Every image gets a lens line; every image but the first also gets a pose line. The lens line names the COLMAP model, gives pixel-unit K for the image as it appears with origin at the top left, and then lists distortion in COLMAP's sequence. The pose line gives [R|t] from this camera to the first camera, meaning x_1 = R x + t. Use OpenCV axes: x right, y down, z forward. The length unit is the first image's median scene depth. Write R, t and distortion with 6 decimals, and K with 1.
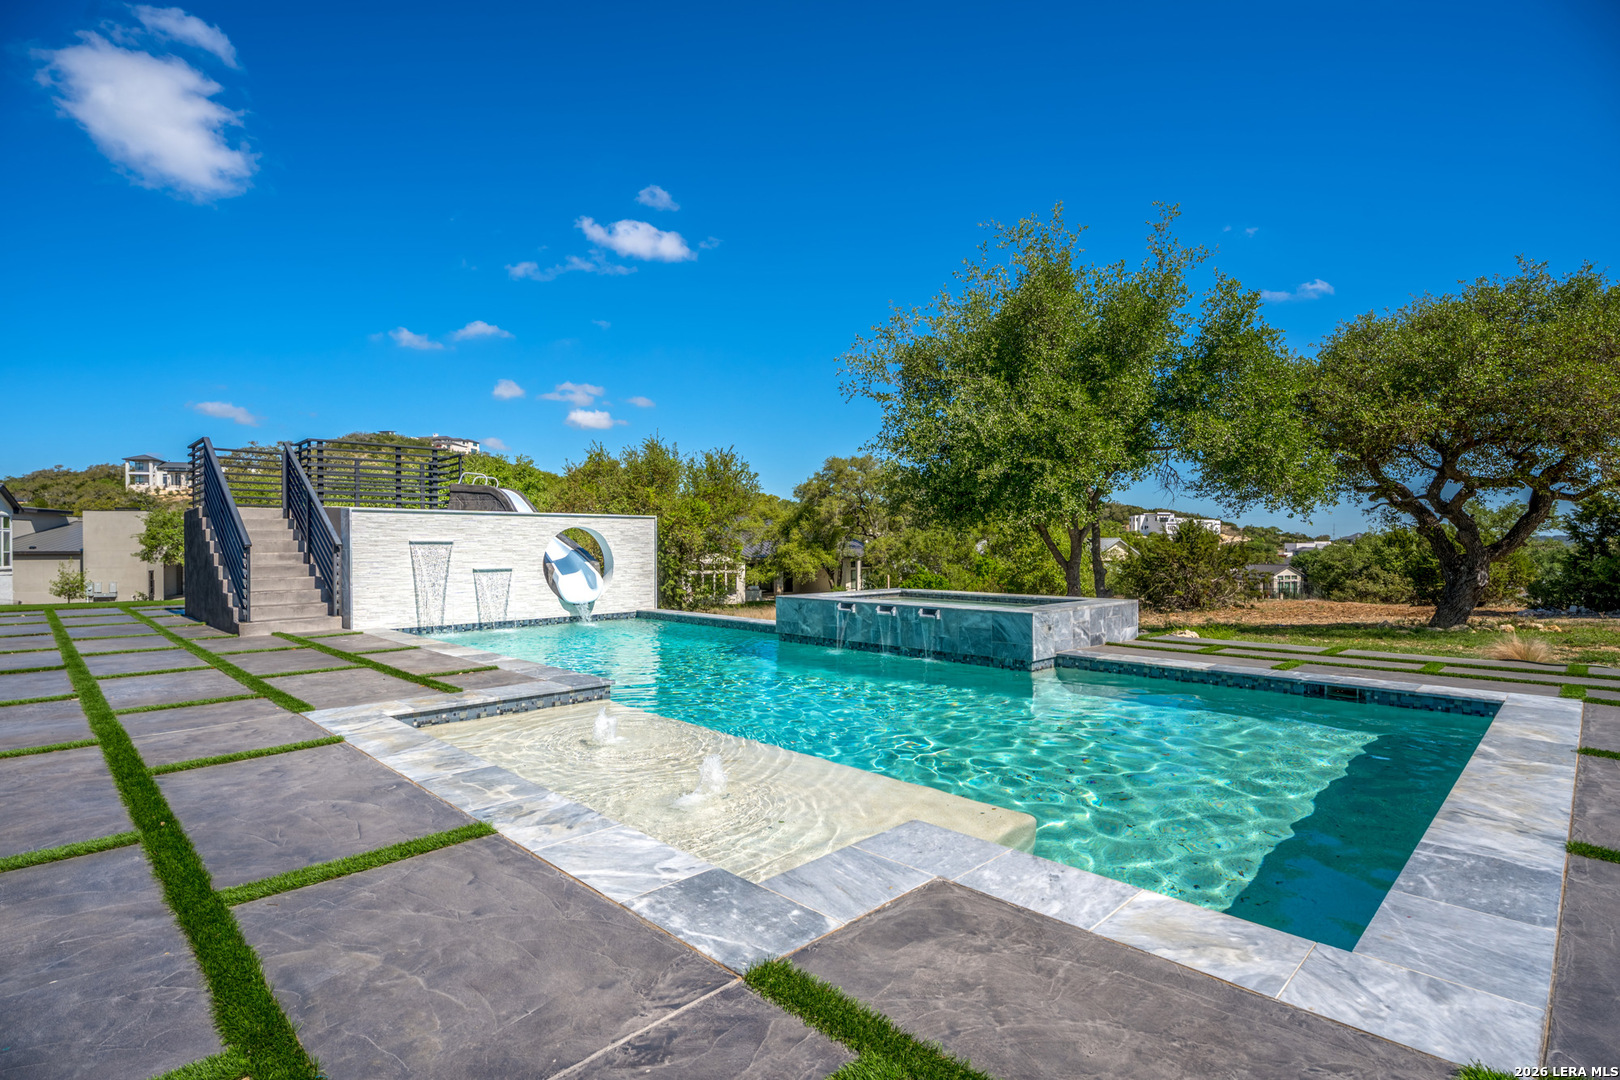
lens RADIAL K [[793.9, 0, 810.0], [0, 793.9, 540.0], [0, 0, 1]] dist [-0.000380, -0.000009]
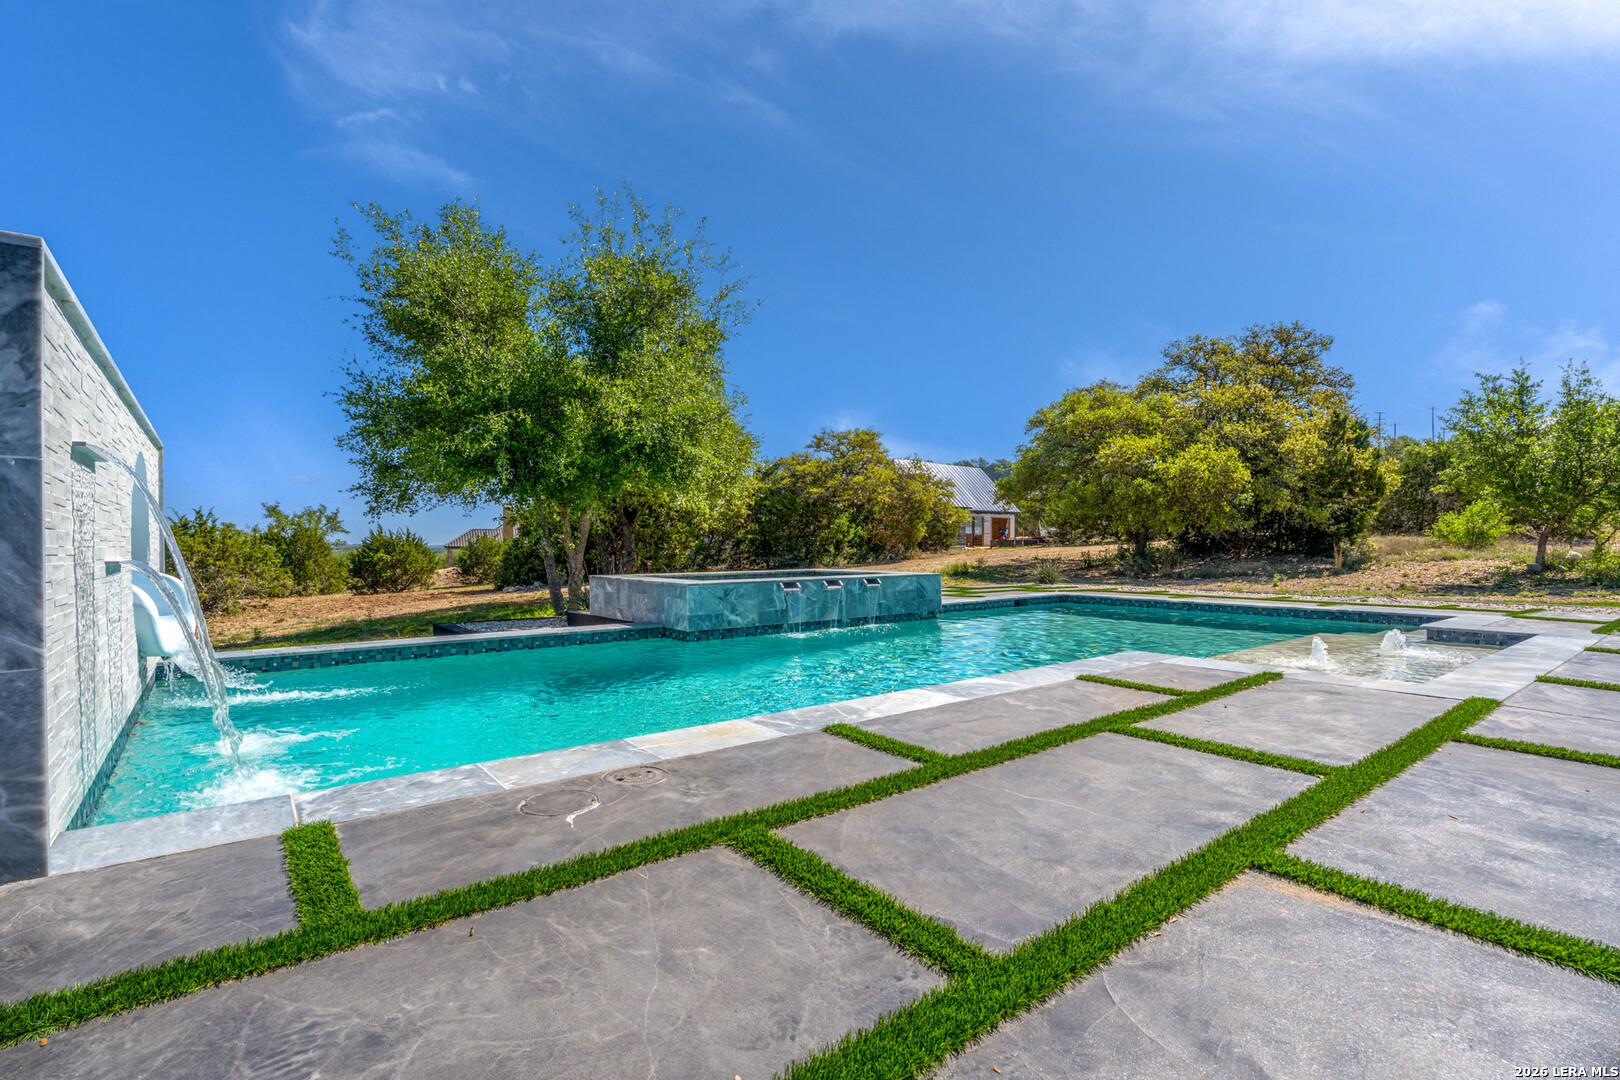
lens RADIAL K [[747.3, 0, 792.1], [0, 747.3, 533.0], [0, 0, 1]] dist [-0.000344, 0.000005]
pose [[0.146299, 0.014225, 0.989138, -0.665442], [-0.000323, 0.999897, -0.014332, 0.029160], [-0.989240, 0.001777, 0.146288, 0.721982]]
